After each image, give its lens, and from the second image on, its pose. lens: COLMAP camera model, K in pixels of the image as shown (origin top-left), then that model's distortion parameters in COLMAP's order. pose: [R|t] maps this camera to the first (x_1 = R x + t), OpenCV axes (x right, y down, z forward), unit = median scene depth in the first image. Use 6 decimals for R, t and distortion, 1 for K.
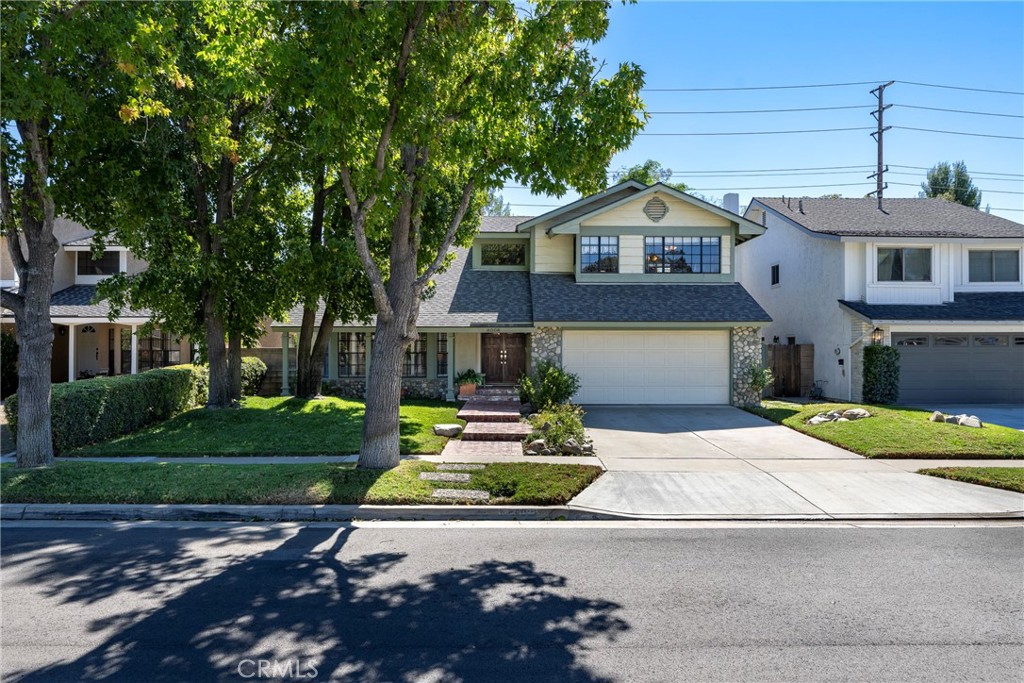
lens RADIAL K [[686.4, 0, 512.0], [0, 686.4, 341.5], [0, 0, 1]] dist [-0.000960, -0.001806]
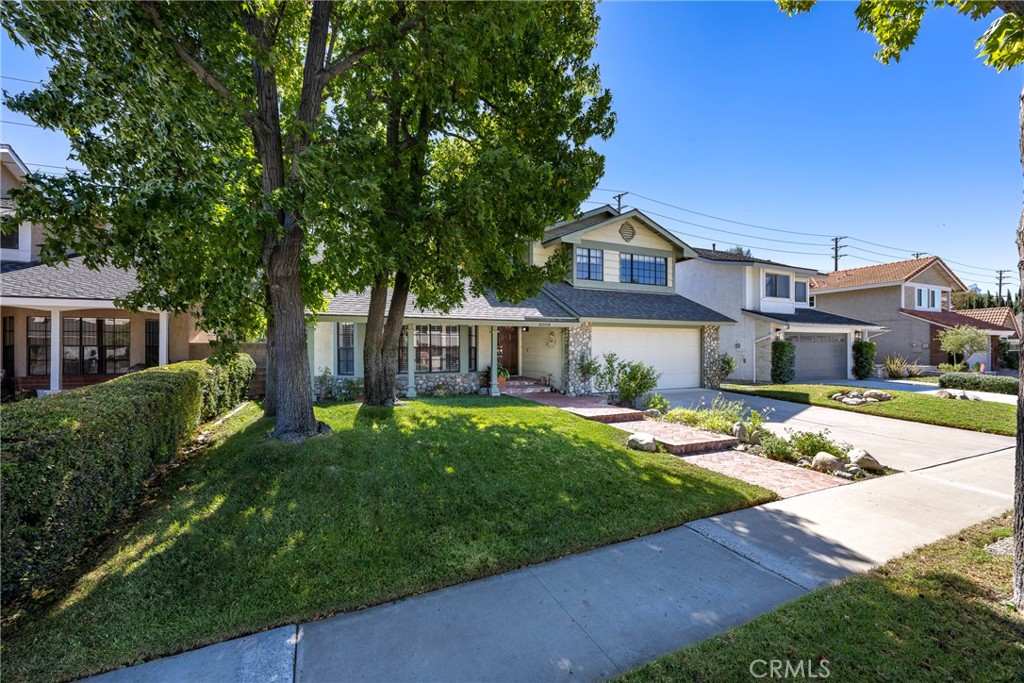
lens RADIAL K [[402.4, 0, 512.0], [0, 402.4, 341.5], [0, 0, 1]] dist [-0.001325, -0.000052]
pose [[0.918980, 0.003136, 0.394293, -0.291501], [-0.001463, 0.999989, -0.004544, 0.011041], [-0.394302, 0.003599, 0.918974, 0.445022]]
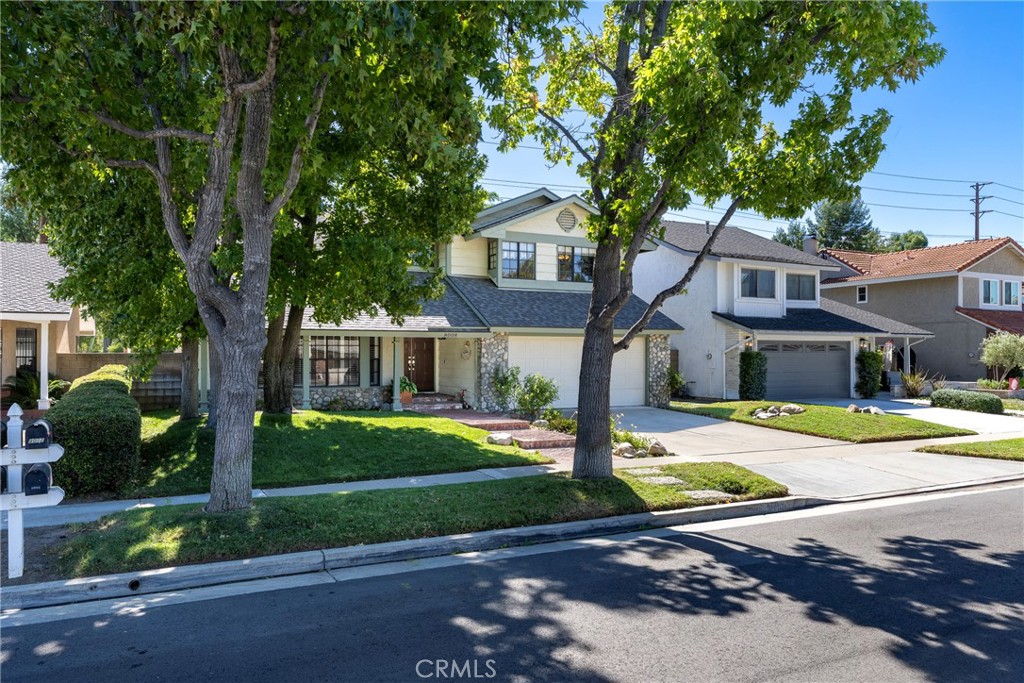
lens RADIAL K [[720.0, 0, 512.0], [0, 720.0, 341.5], [0, 0, 1]] dist [-0.000352, -0.002946]
pose [[0.900953, 0.006869, 0.433863, -0.364098], [-0.004712, 0.999971, -0.006047, -0.001697], [-0.433891, 0.003404, 0.900959, 0.059223]]
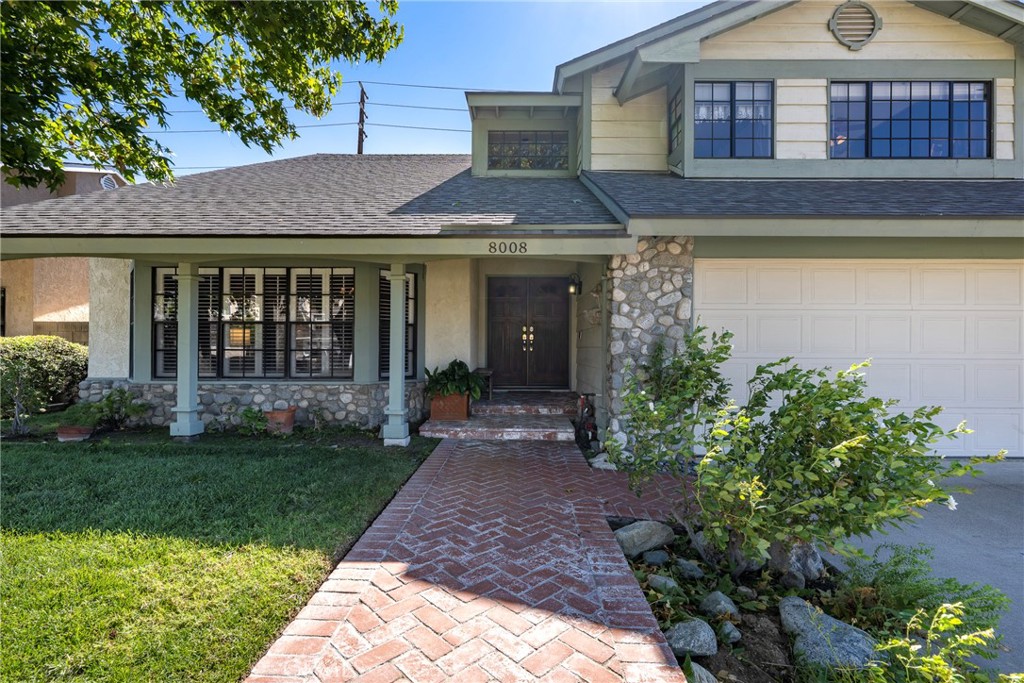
lens RADIAL K [[455.4, 0, 512.0], [0, 455.4, 341.5], [0, 0, 1]] dist [-0.000352, 0.000003]
pose [[0.999589, 0.003379, -0.028481, -0.017343], [-0.003406, 0.999994, -0.000913, 0.029194], [0.028477, 0.001009, 0.999594, 0.733528]]
